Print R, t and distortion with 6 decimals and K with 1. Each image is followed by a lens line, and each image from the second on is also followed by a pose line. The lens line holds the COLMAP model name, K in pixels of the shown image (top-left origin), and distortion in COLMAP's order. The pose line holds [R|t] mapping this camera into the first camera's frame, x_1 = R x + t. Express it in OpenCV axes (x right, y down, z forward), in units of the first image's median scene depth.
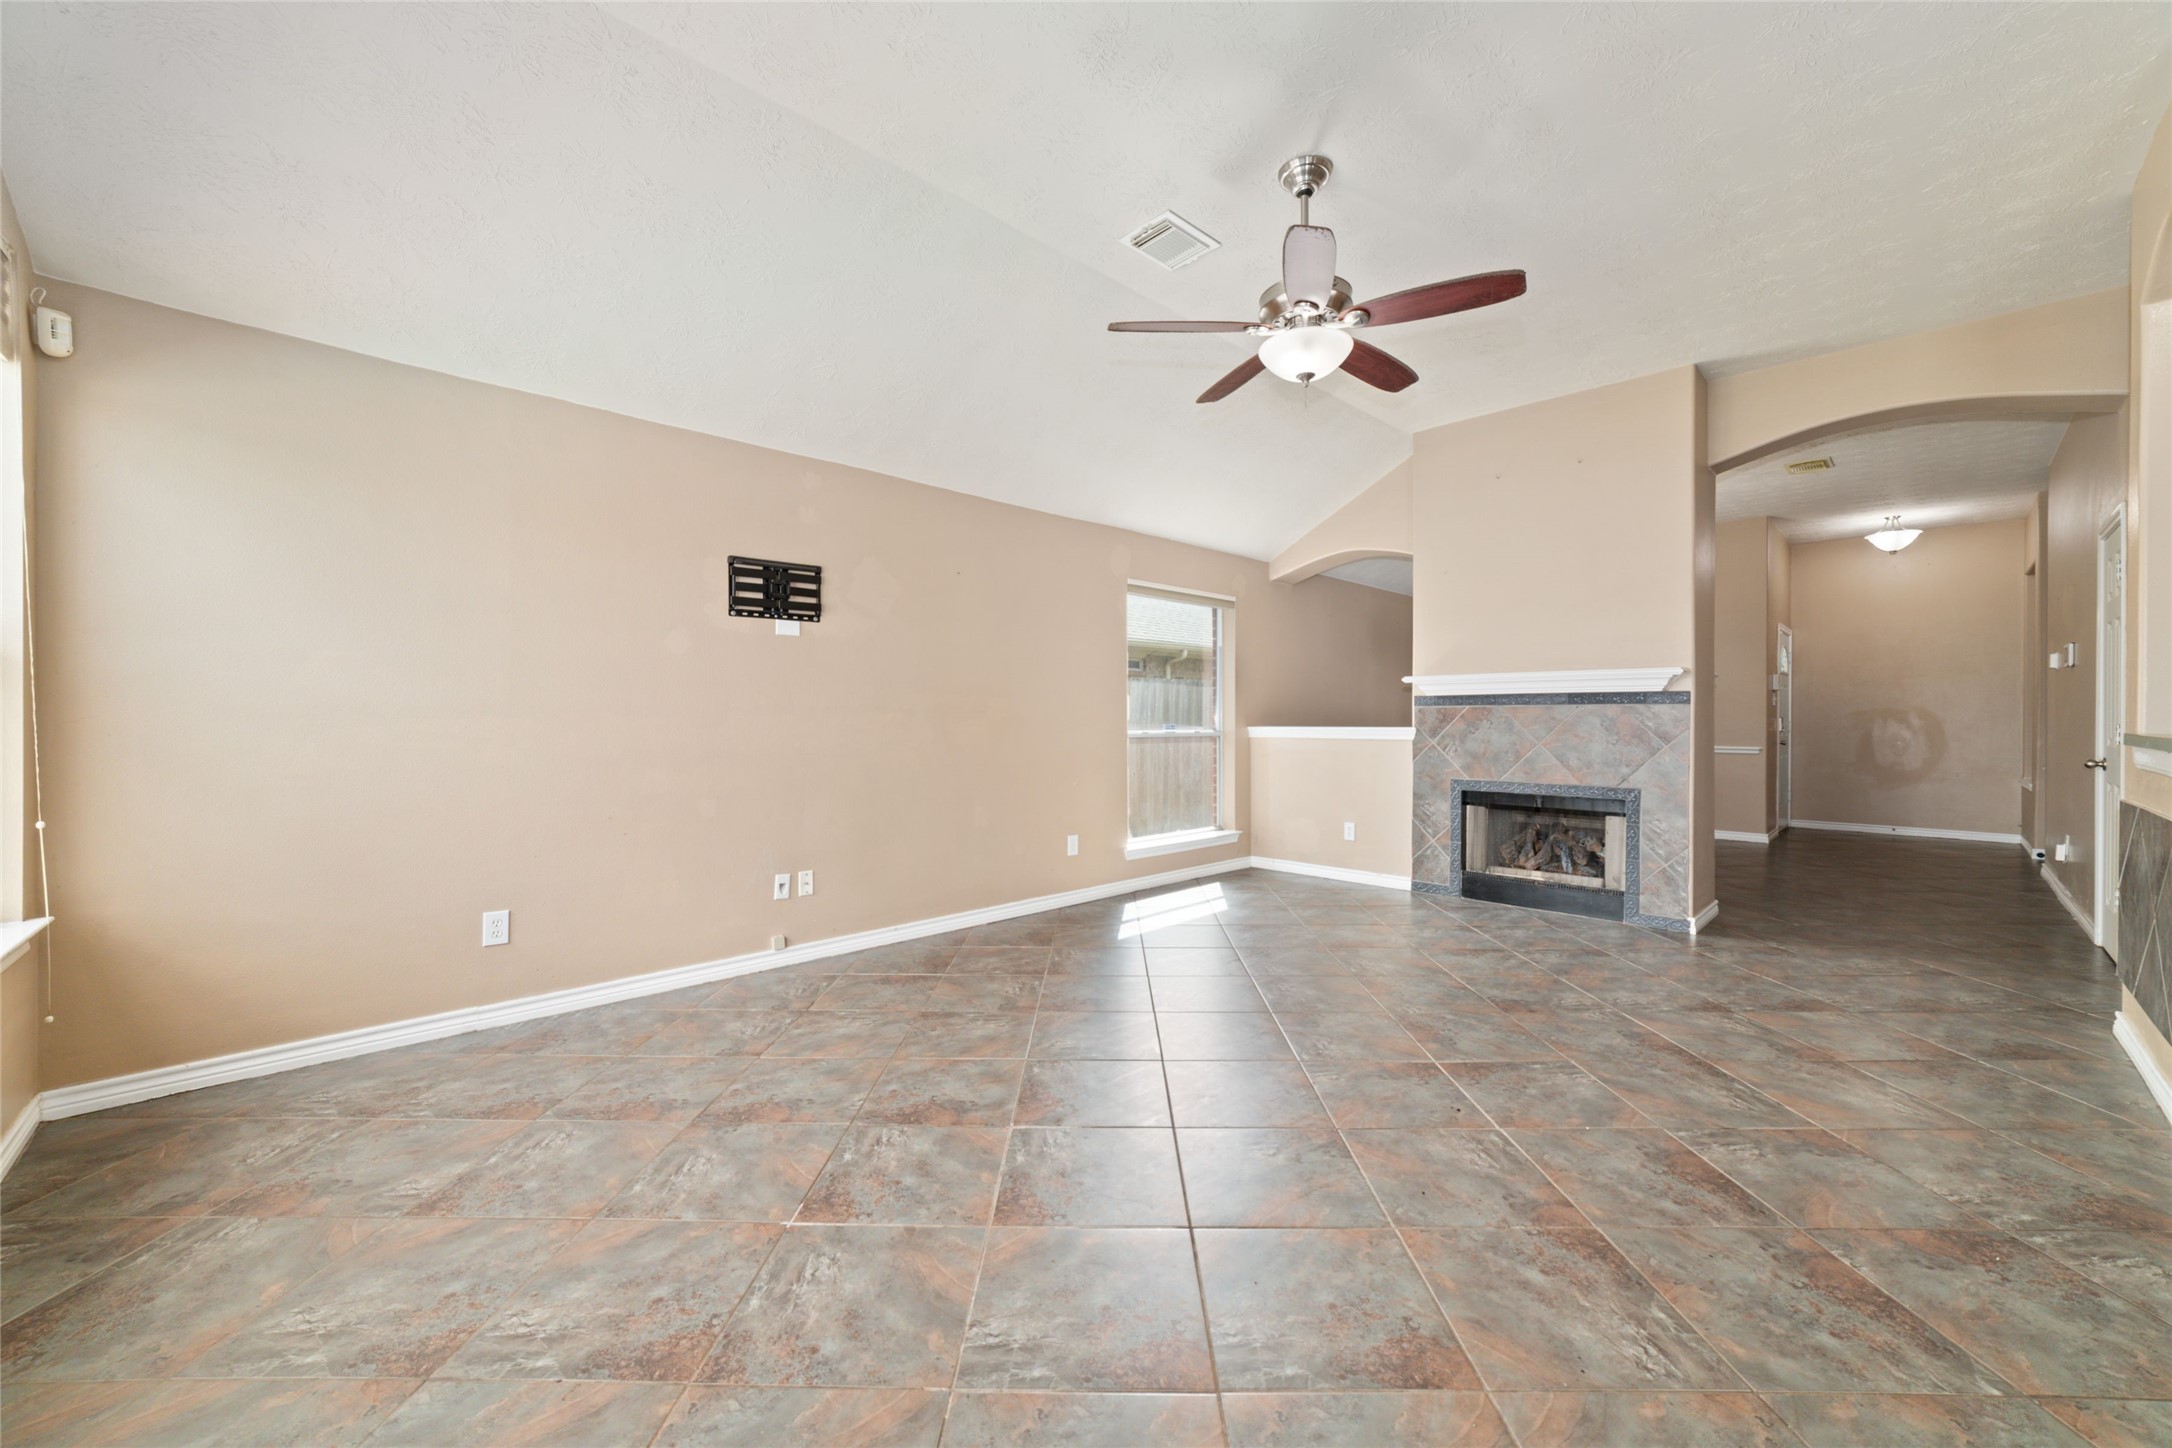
lens RADIAL K [[824.7, 0, 1094.2], [0, 824.7, 725.7], [0, 0, 1]] dist [-0.013872, 0.006249]
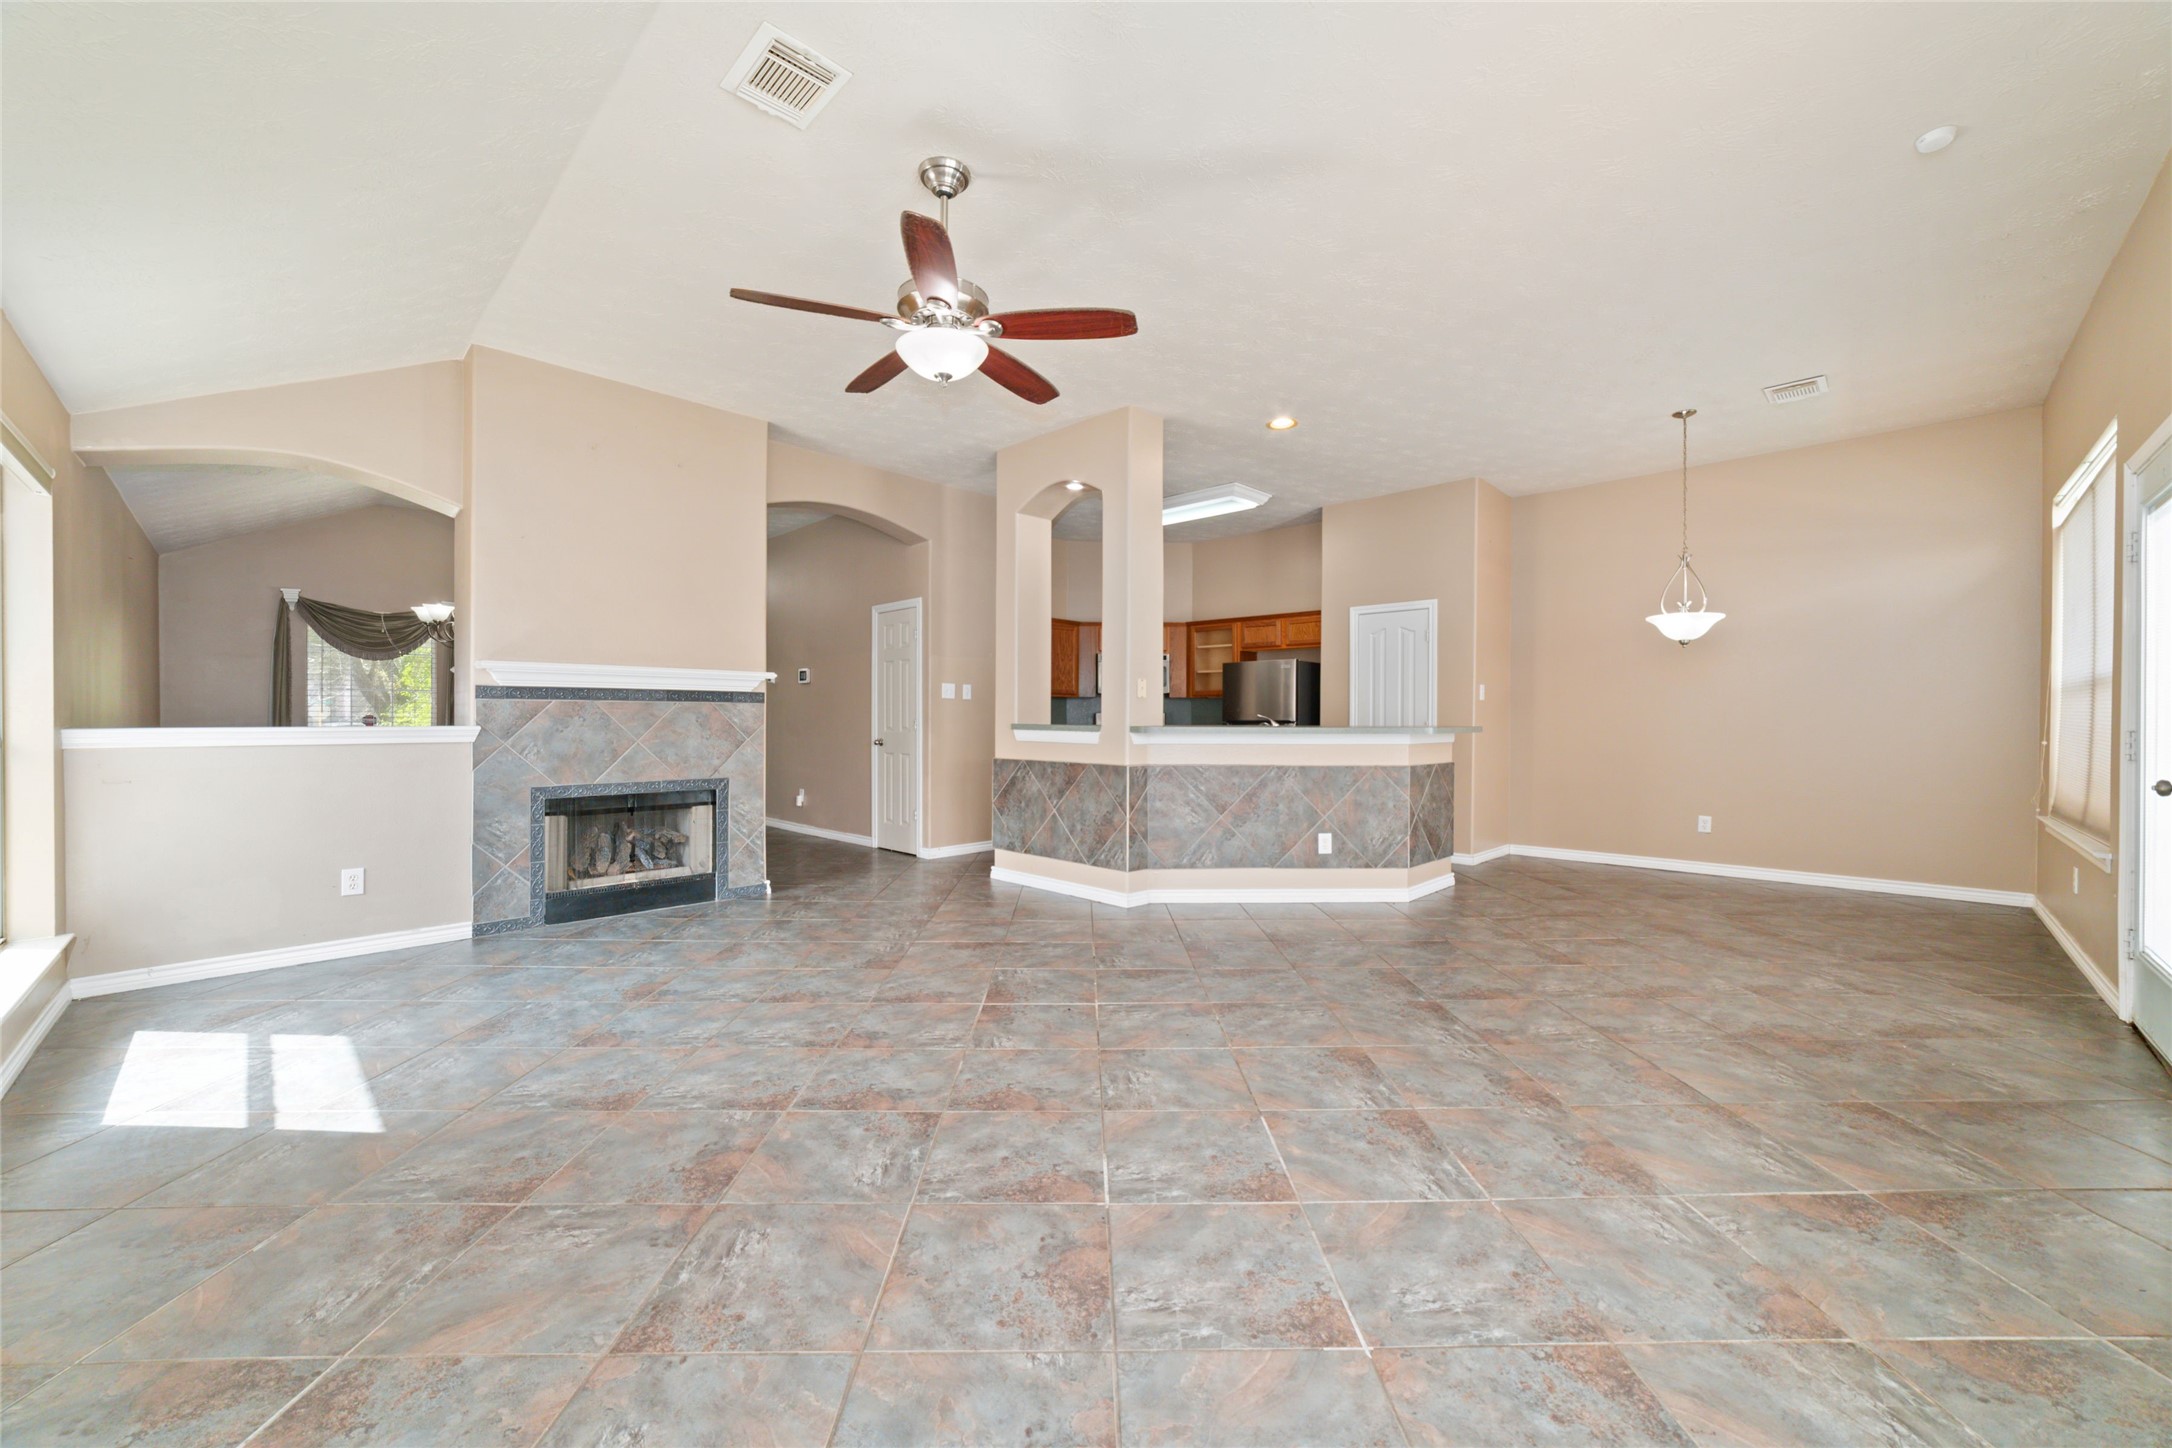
lens RADIAL K [[824.7, 0, 1095.8], [0, 824.7, 722.9], [0, 0, 1]] dist [-0.013872, 0.006249]
pose [[-0.030899, -0.007005, 0.999498, -0.581636], [0.003864, 0.999967, 0.007127, -0.005087], [-0.999515, 0.004082, -0.030871, 0.645689]]
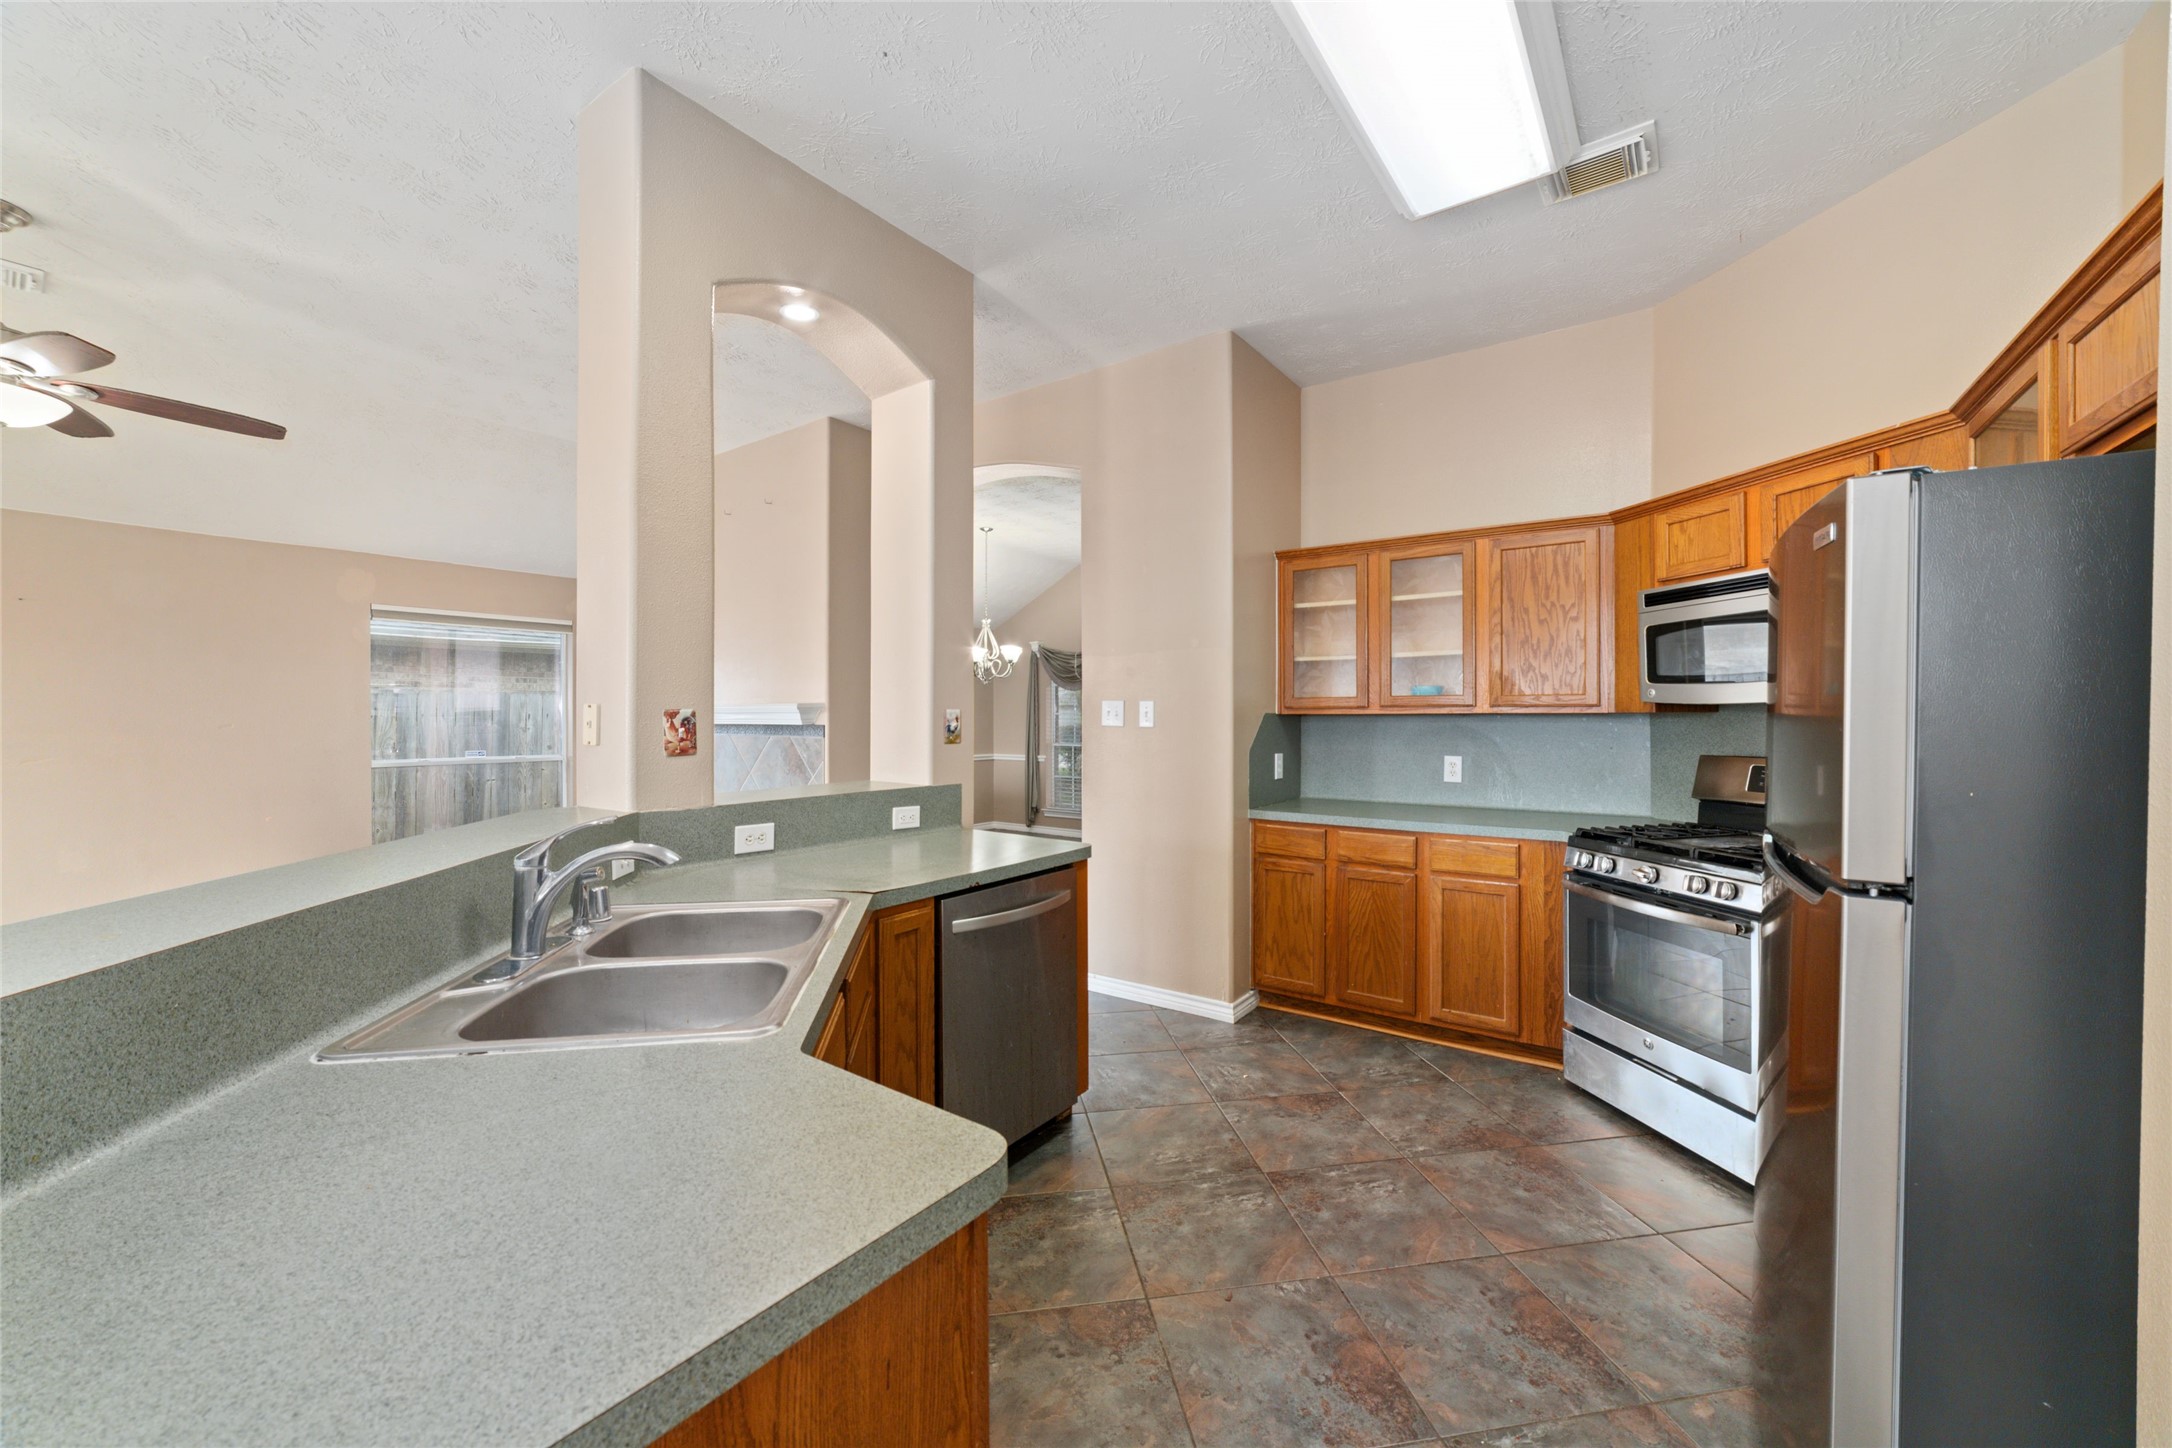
lens RADIAL K [[824.7, 0, 1088.6], [0, 824.7, 720.0], [0, 0, 1]] dist [-0.013872, 0.006249]
pose [[0.984883, -0.002300, 0.173208, 1.033566], [0.002579, 0.999996, -0.001386, -0.053865], [-0.173204, 0.001812, 0.984884, -0.142686]]
